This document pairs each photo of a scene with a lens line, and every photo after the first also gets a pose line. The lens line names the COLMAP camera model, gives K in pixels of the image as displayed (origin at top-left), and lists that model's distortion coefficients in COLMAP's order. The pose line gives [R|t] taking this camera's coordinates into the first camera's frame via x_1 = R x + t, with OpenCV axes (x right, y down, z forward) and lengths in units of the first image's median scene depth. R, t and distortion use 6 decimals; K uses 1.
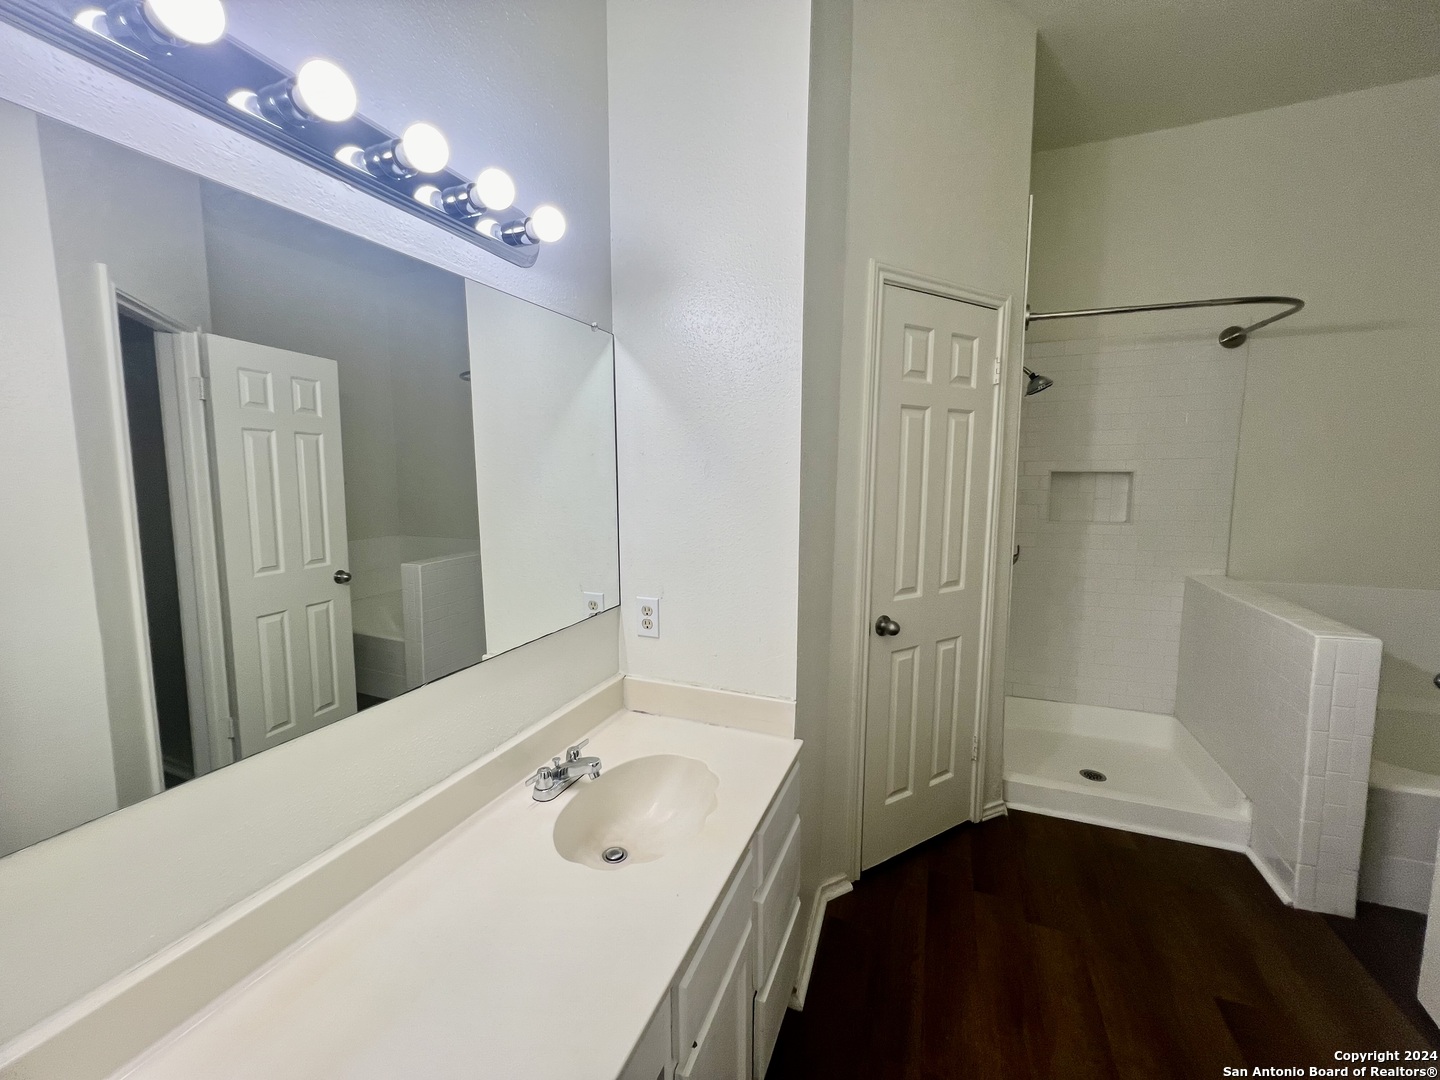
lens RADIAL K [[579.7, 0, 714.7], [0, 579.7, 533.1], [0, 0, 1]] dist [-0.001698, 0.000265]
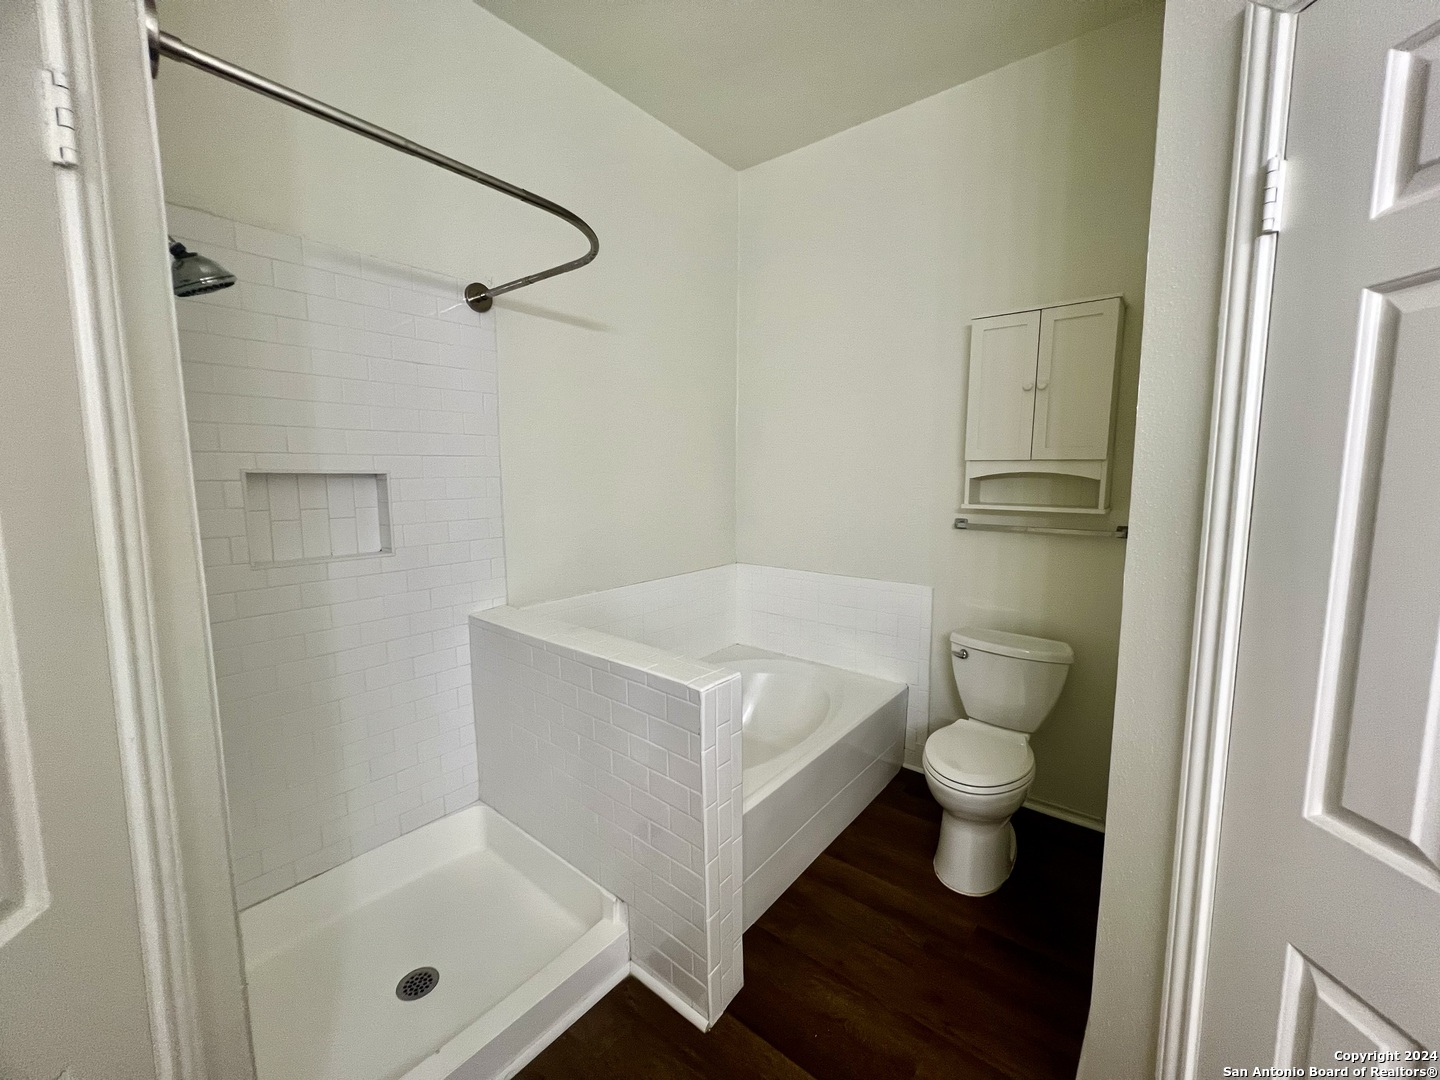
lens RADIAL K [[579.7, 0, 717.5], [0, 579.7, 541.5], [0, 0, 1]] dist [-0.001698, 0.000265]
pose [[0.299290, -0.112300, 0.947530, 0.231862], [0.099172, 0.991332, 0.086167, -0.054281], [-0.948994, 0.068180, 0.307833, 0.493188]]
